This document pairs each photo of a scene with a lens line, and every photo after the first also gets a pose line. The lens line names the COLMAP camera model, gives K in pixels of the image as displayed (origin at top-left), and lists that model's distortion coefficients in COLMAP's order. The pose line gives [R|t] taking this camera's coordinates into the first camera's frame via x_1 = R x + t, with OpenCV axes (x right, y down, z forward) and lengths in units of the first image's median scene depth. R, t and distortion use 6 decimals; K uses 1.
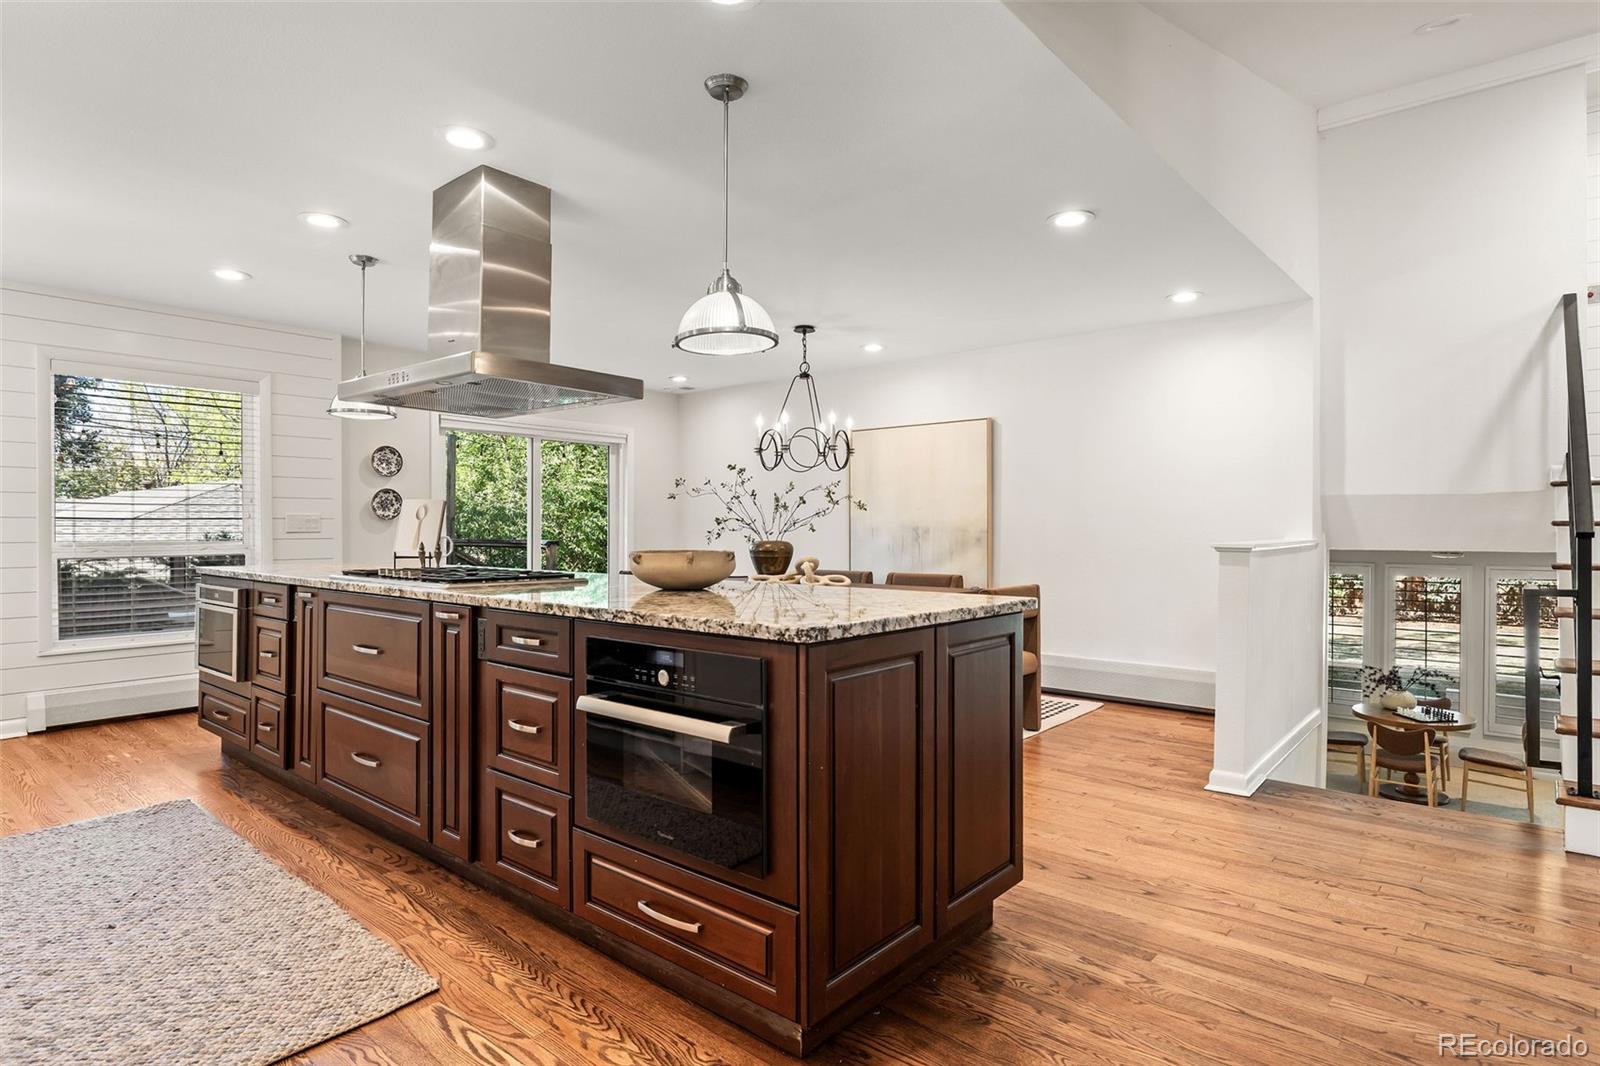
lens RADIAL K [[856.4, 0, 801.0], [0, 856.4, 516.9], [0, 0, 1]] dist [-0.004530, -0.002286]
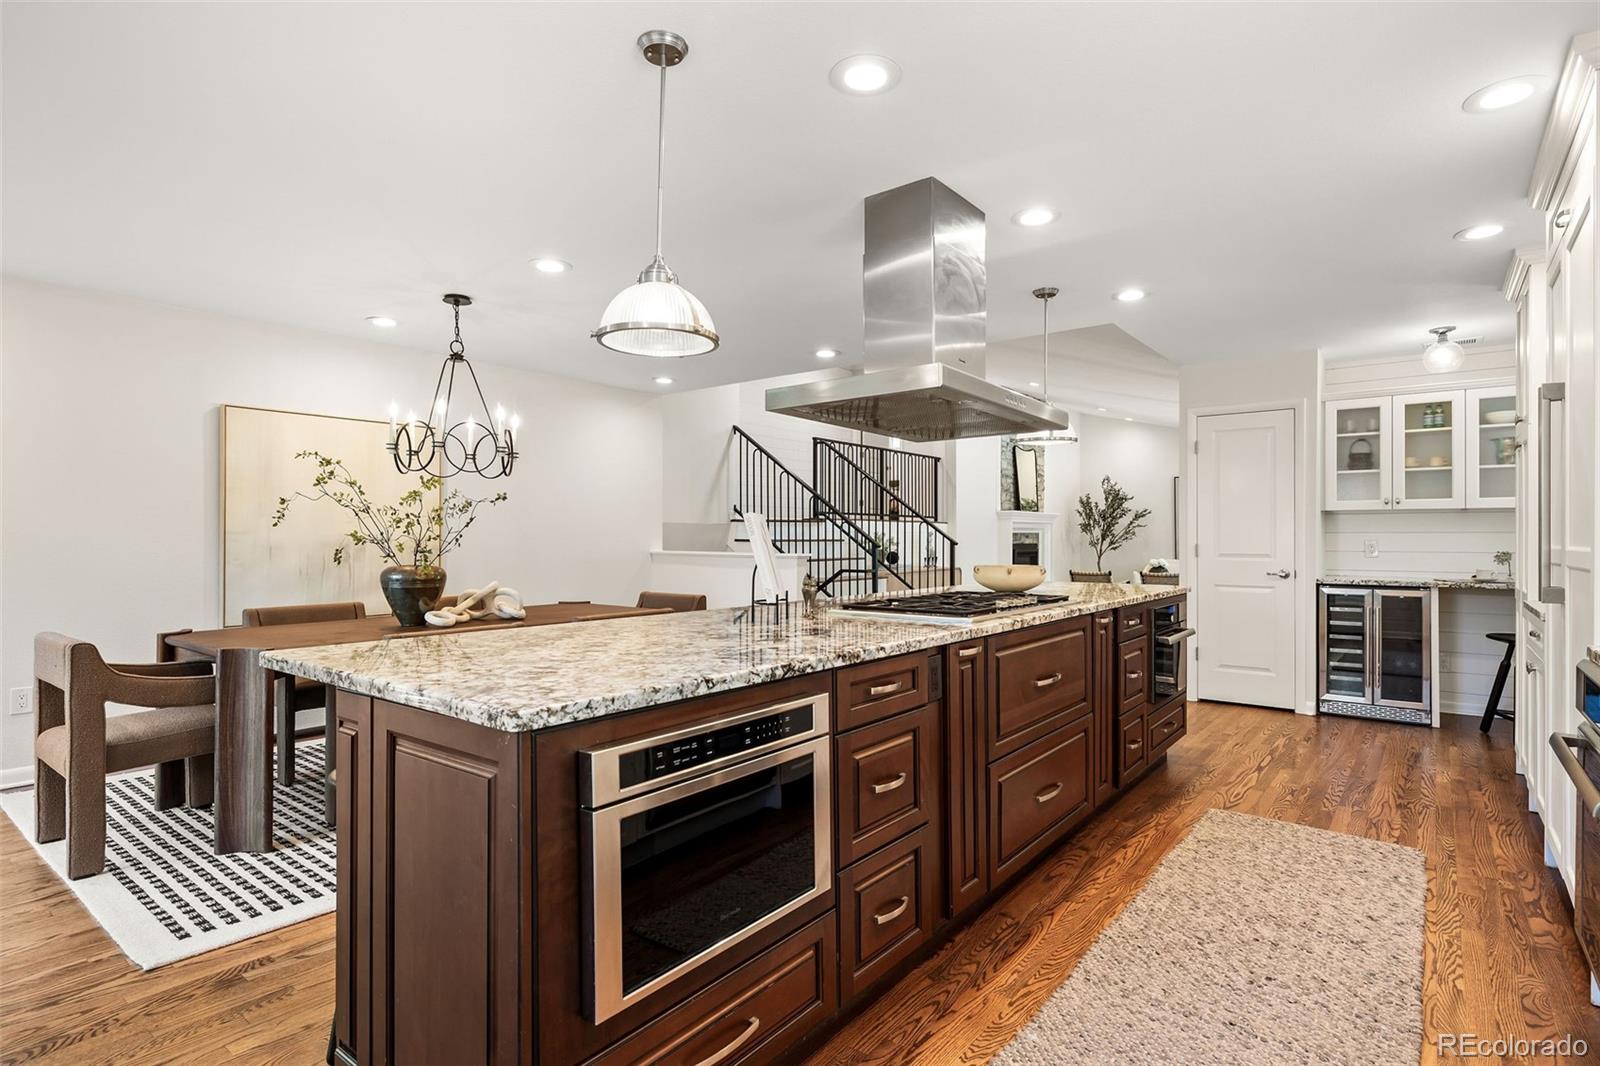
lens RADIAL K [[809.0, 0, 813.5], [0, 809.0, 531.9], [0, 0, 1]] dist [-0.003950, -0.000557]
pose [[-0.054170, 0.013343, 0.998443, -1.475511], [-0.013039, 0.999816, -0.014068, 0.004654], [-0.998447, -0.013780, -0.053986, 1.376405]]
